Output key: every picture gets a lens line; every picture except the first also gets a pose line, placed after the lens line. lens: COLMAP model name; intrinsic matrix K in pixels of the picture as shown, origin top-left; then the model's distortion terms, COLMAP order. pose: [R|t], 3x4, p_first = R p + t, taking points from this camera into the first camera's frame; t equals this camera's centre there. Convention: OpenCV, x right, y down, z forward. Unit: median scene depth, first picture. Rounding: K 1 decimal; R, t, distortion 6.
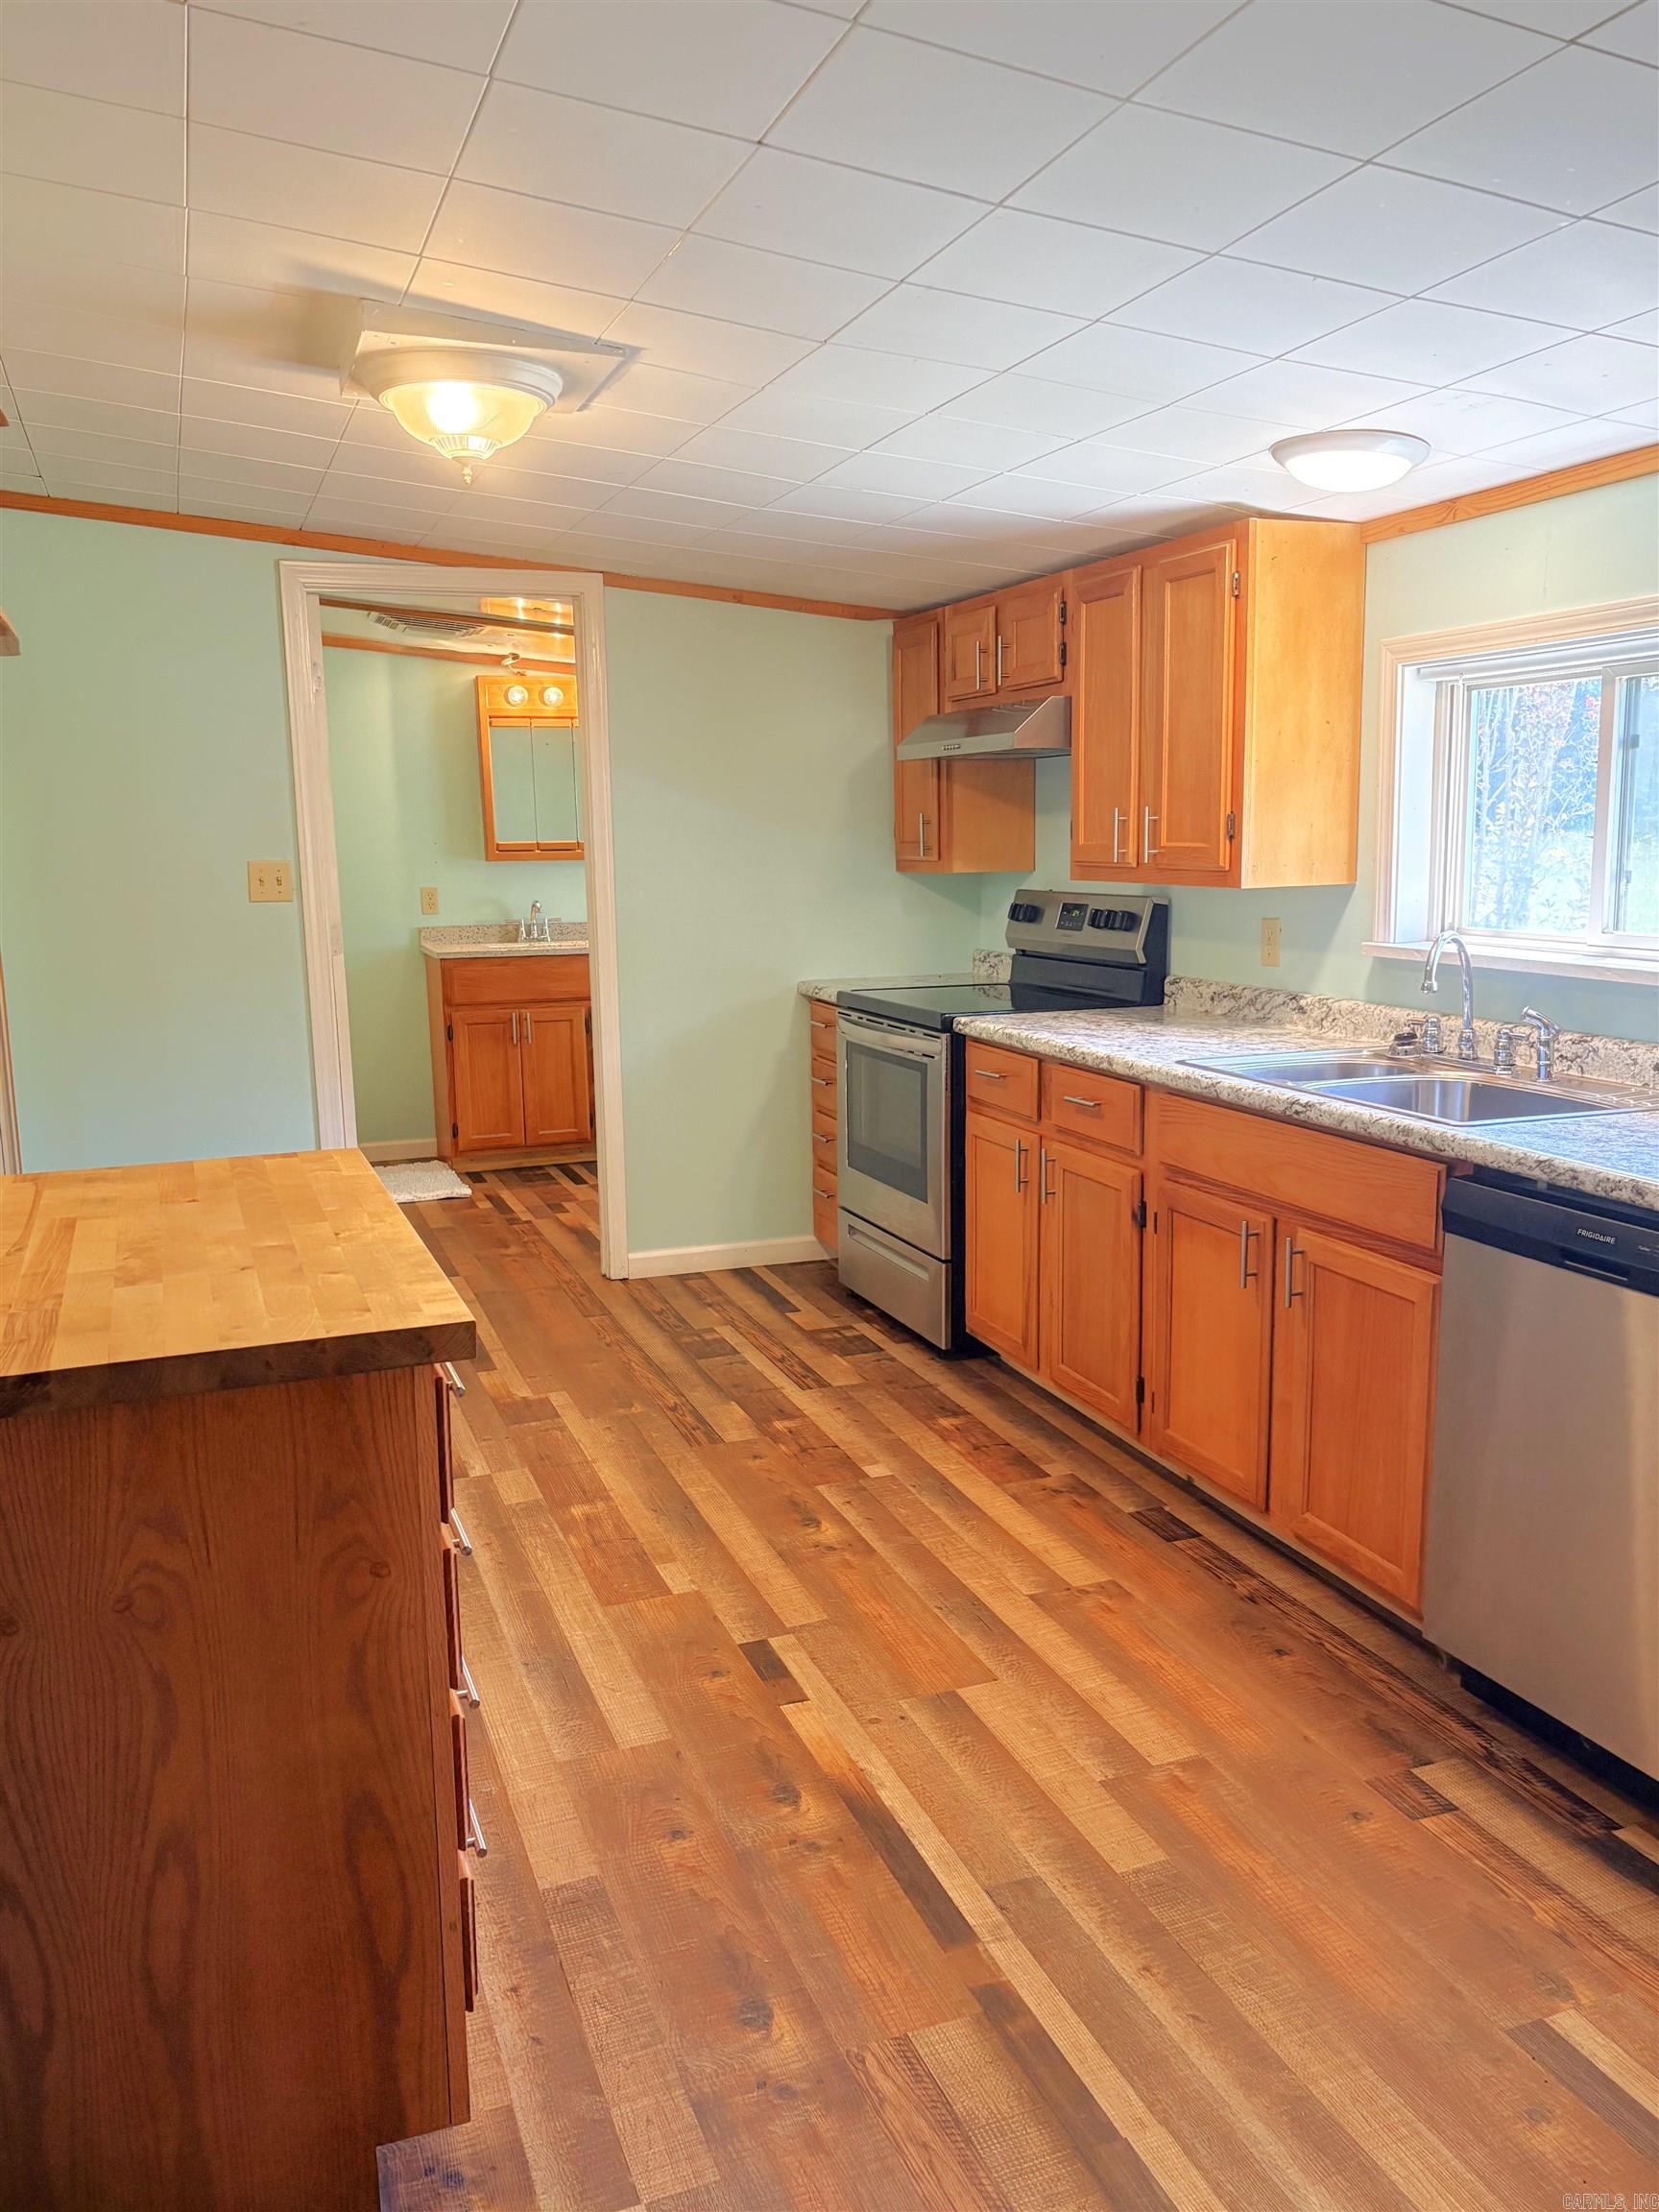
lens RADIAL K [[1674.3, 0, 840.8], [0, 1674.3, 1103.5], [0, 0, 1]] dist [0.046942, -0.041902]
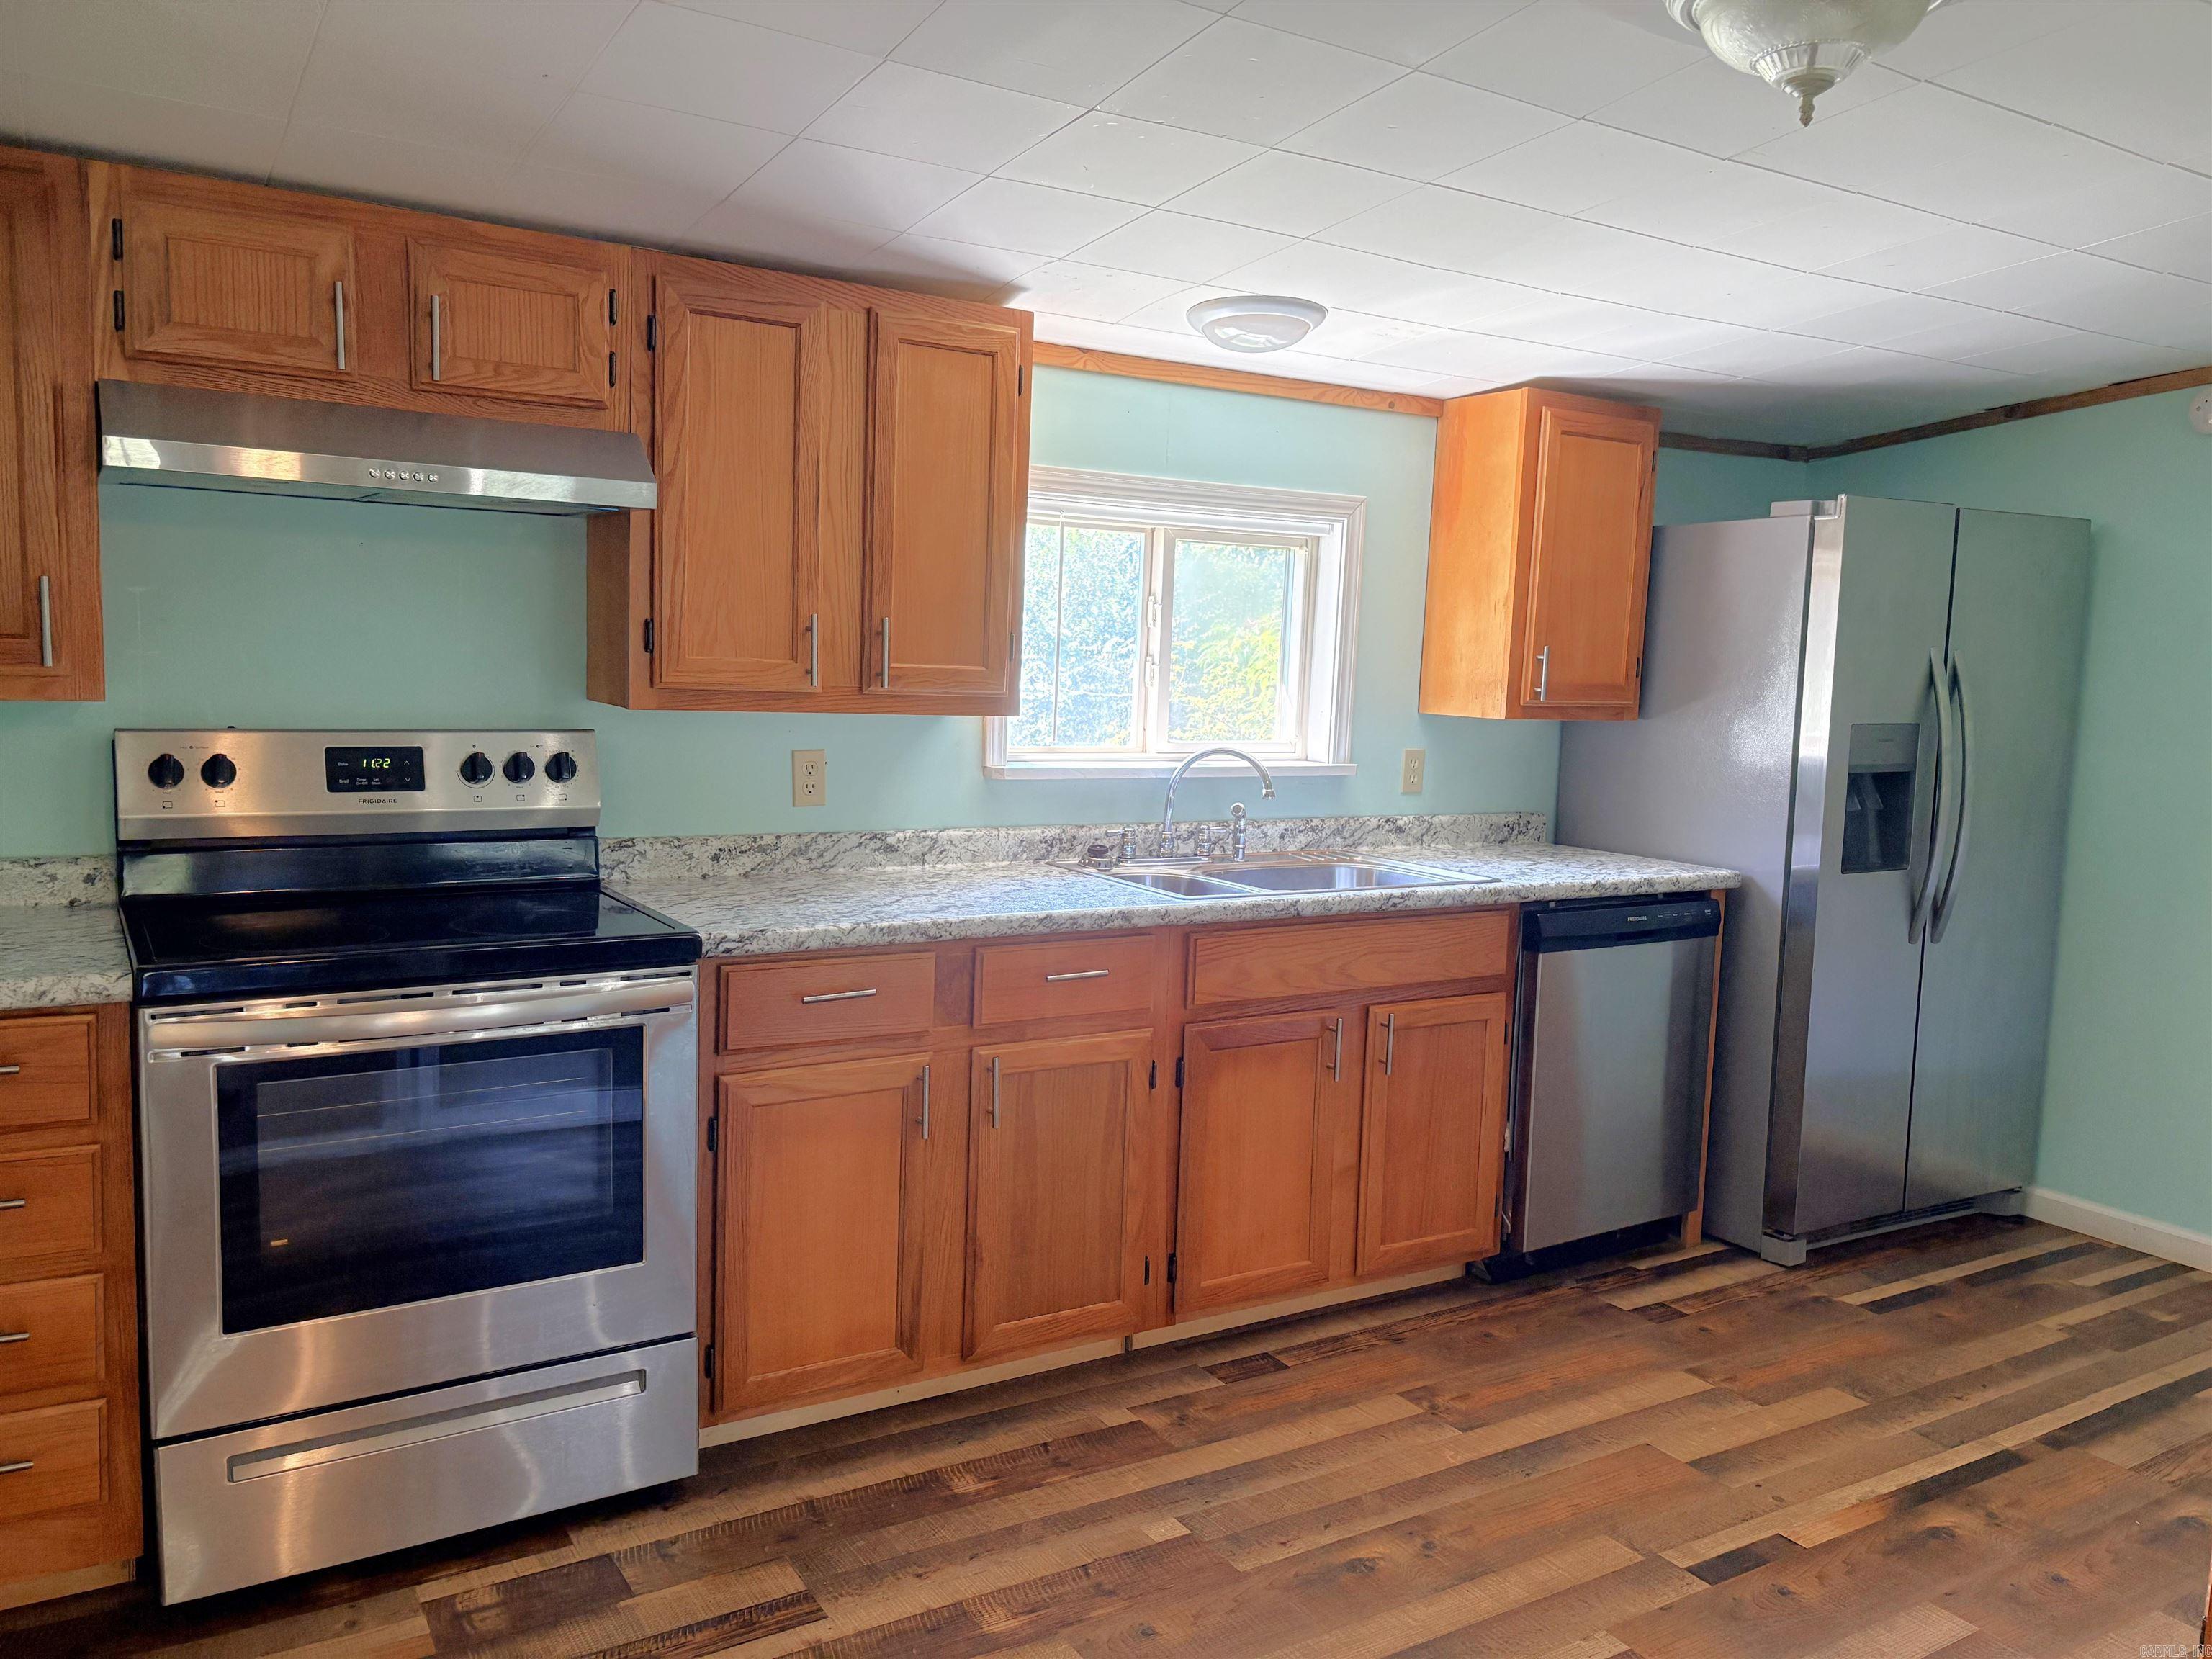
lens RADIAL K [[1674.3, 0, 1088.4], [0, 1674.3, 837.8], [0, 0, 1]] dist [0.046942, -0.041902]
pose [[-0.181905, -0.103488, 0.977855, -0.711229], [0.127355, 0.983591, 0.127786, -0.187129], [-0.975034, 0.147780, -0.165740, 1.210028]]
